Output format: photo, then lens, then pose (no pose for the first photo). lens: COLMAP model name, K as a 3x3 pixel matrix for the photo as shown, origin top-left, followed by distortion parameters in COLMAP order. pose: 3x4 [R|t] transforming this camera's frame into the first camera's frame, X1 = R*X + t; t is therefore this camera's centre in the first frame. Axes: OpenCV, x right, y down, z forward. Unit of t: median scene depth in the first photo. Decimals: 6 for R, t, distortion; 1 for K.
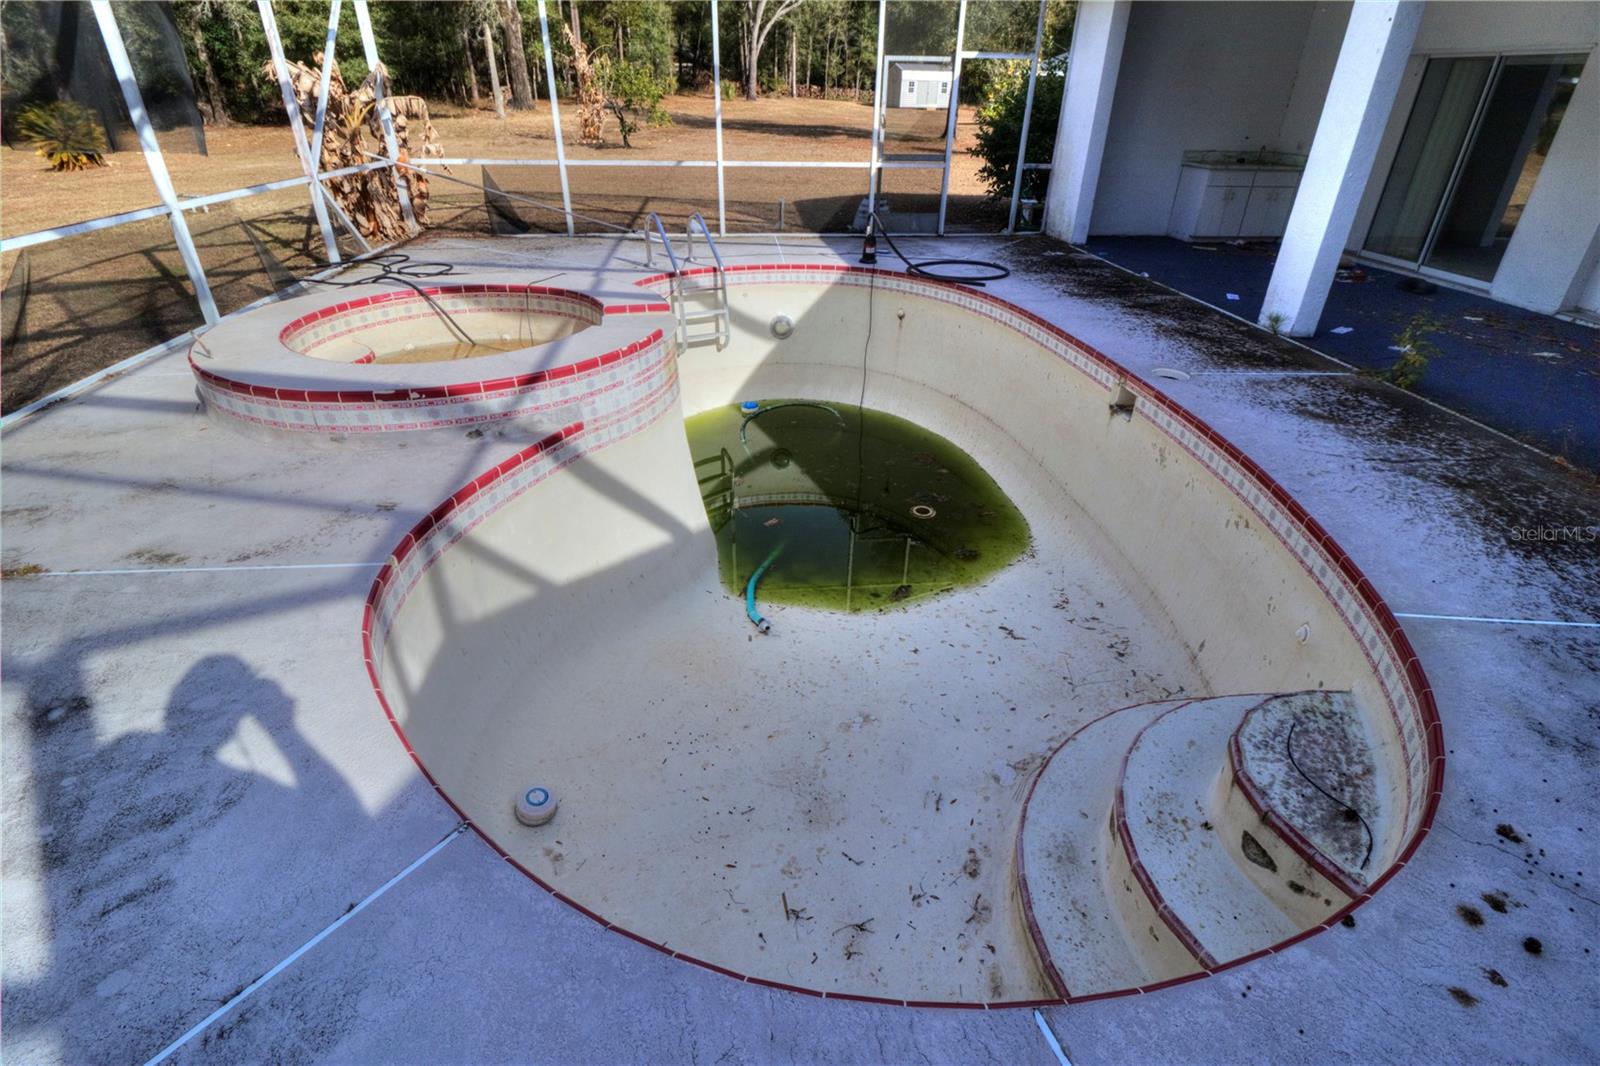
lens RADIAL K [[733.8, 0, 800.0], [0, 733.8, 533.0], [0, 0, 1]] dist [0.002096, -0.014910]
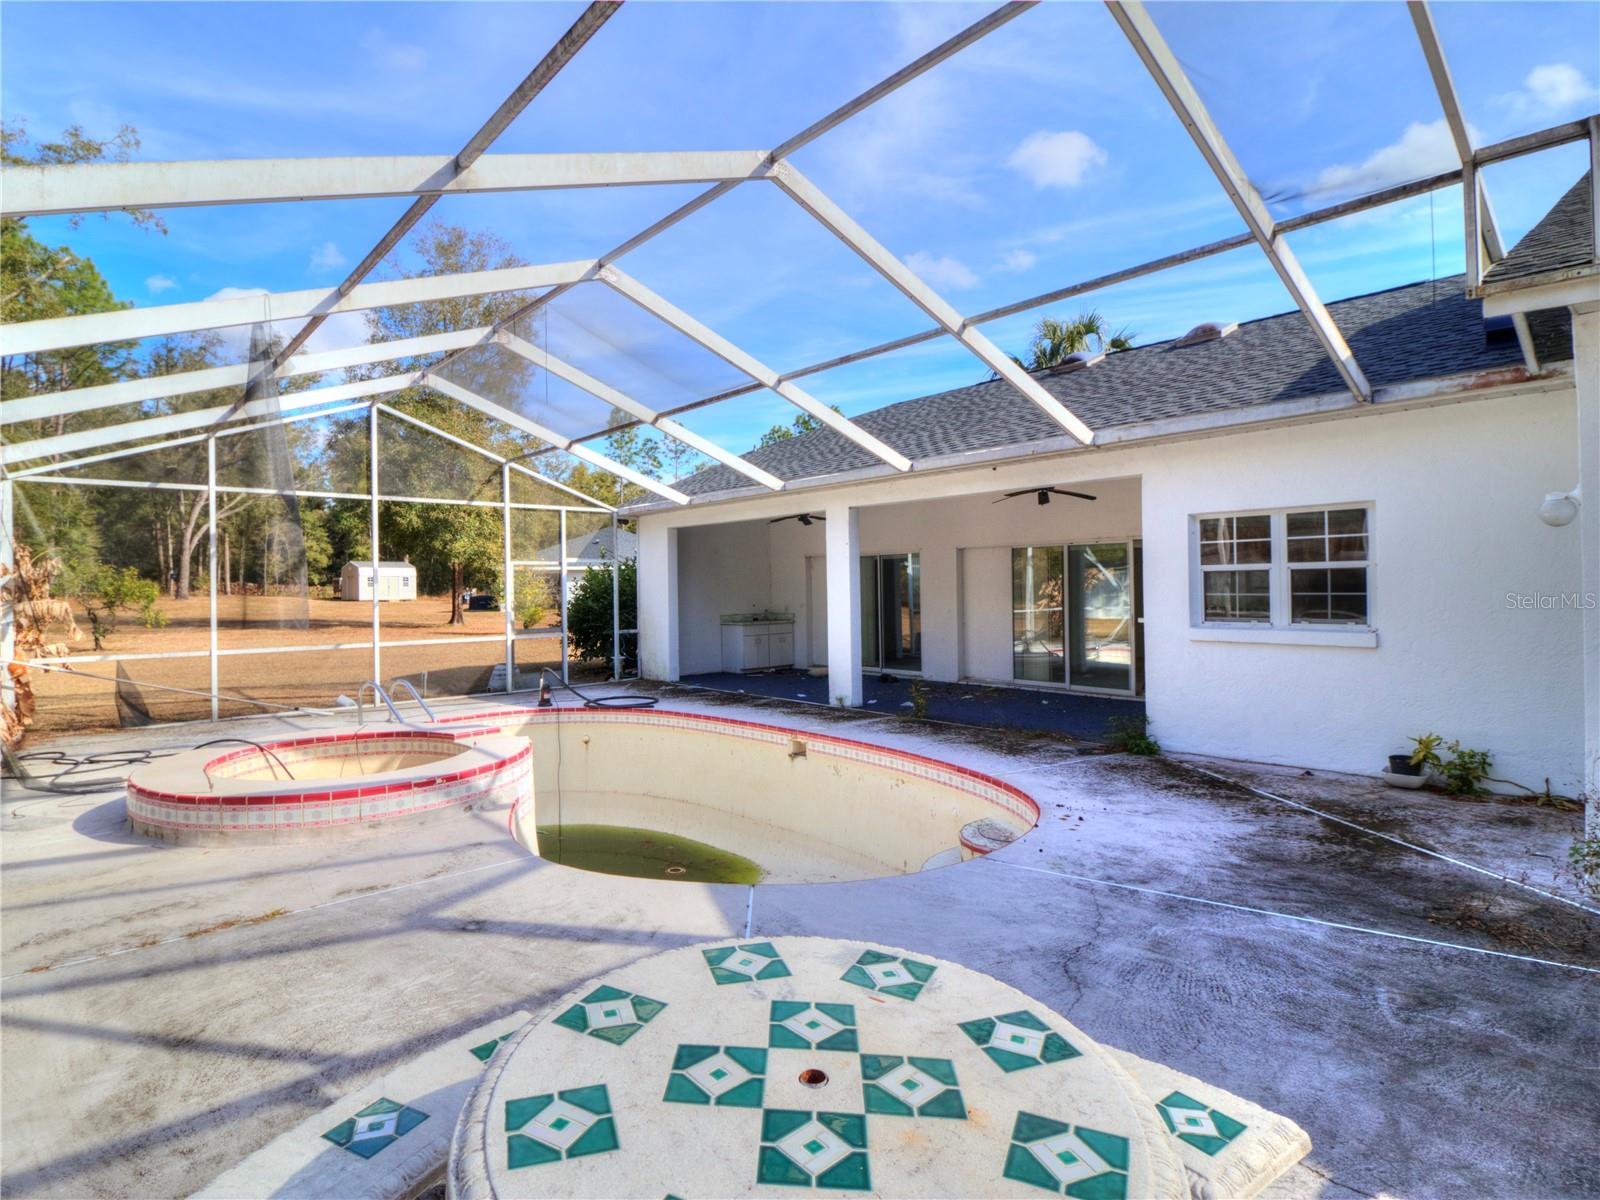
lens RADIAL K [[815.7, 0, 787.7], [0, 815.7, 584.5], [0, 0, 1]] dist [-0.000226, 0.000093]
pose [[0.805785, -0.023537, 0.591740, -0.416324], [0.323931, 0.853996, -0.407136, 0.154938], [-0.495761, 0.519747, 0.695762, -0.271312]]
